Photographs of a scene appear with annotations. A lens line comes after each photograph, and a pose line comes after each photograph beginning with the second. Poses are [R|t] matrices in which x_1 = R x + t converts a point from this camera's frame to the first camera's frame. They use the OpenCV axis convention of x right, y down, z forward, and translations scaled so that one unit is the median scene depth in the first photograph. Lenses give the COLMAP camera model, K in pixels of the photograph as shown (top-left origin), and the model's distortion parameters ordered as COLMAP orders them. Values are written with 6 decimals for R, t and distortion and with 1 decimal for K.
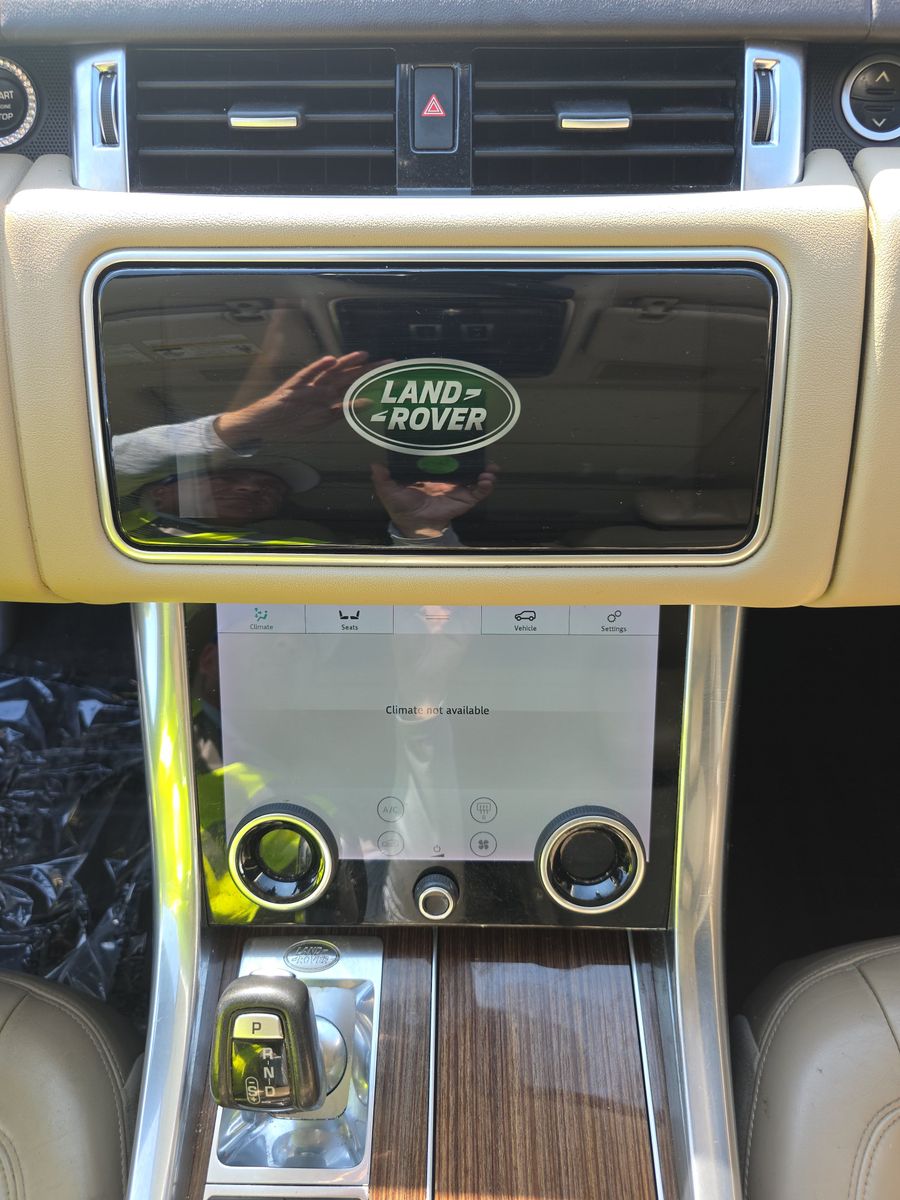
lens RADIAL K [[829.3, 0, 451.1], [0, 829.3, 604.3], [0, 0, 1]] dist [0.013071, -0.005988]
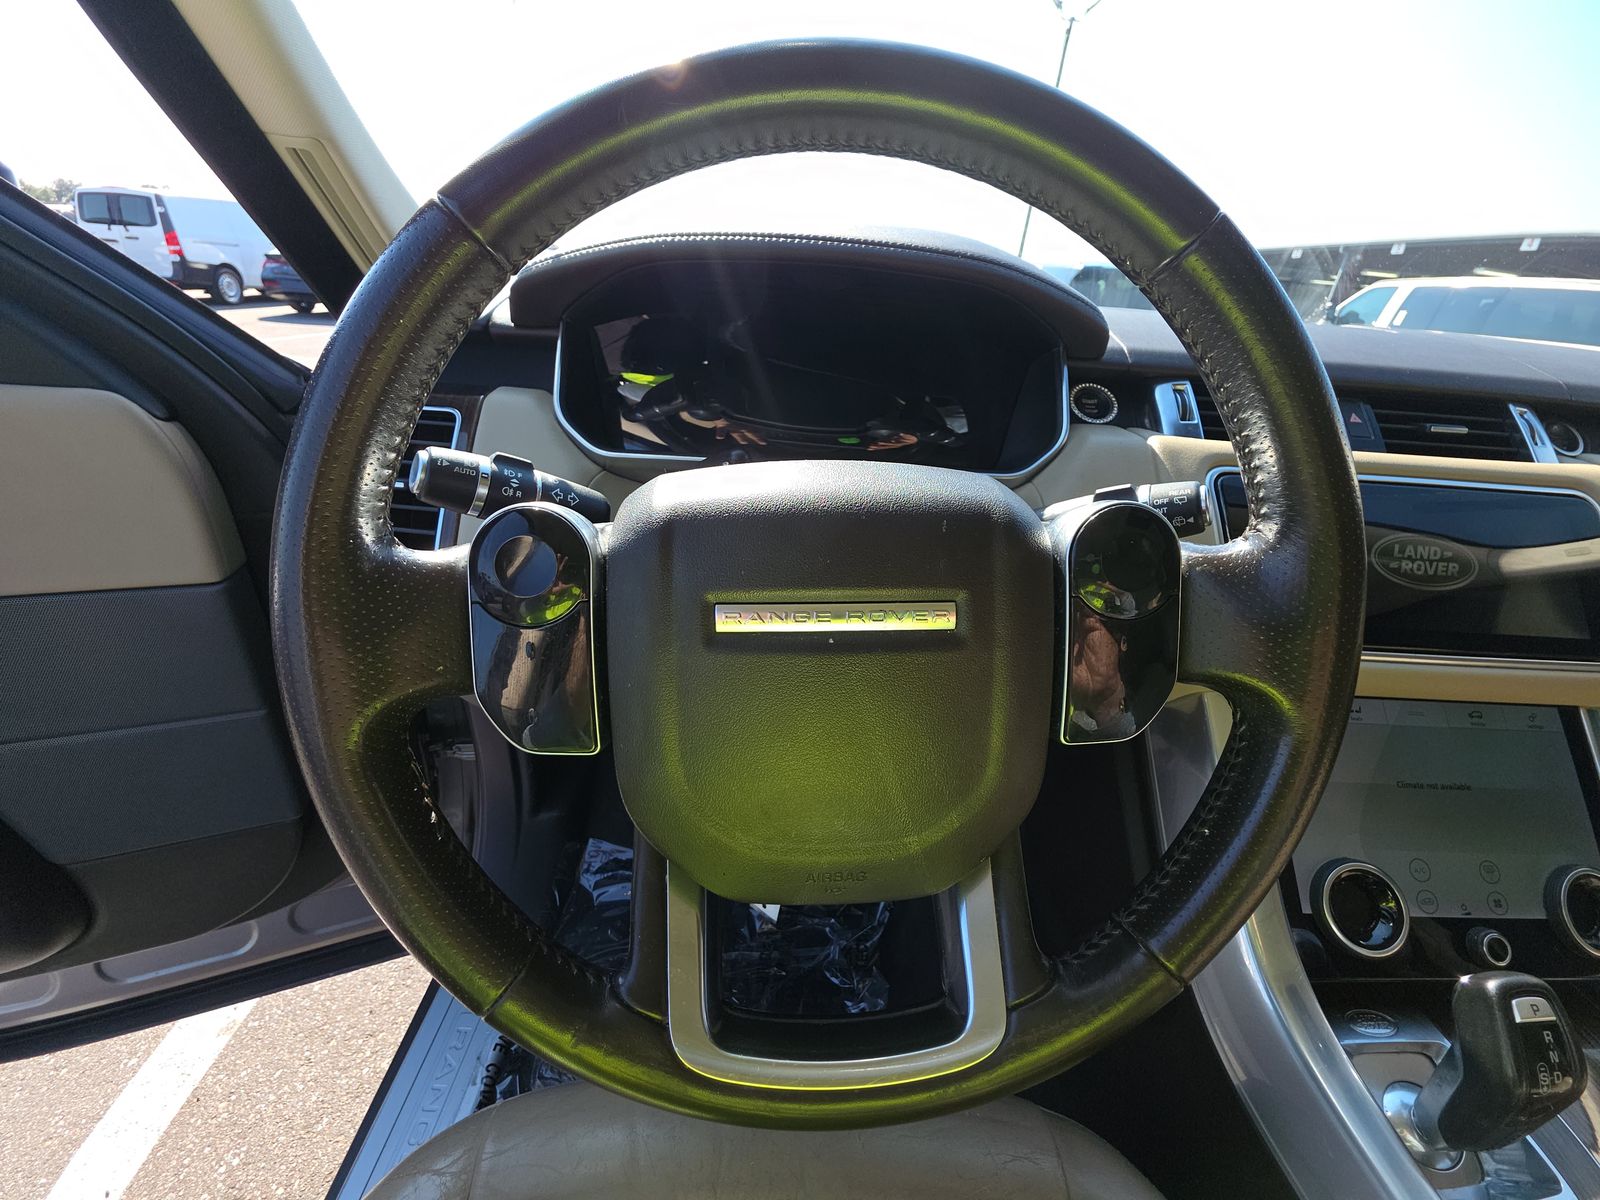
lens RADIAL K [[633.1, 0, 797.0], [0, 633.1, 598.4], [0, 0, 1]] dist [-0.016935, -0.000519]
pose [[0.997774, 0.056837, 0.034892, -1.255034], [-0.033700, 0.881149, -0.471636, 0.425104], [-0.057552, 0.469410, 0.881103, 0.055773]]
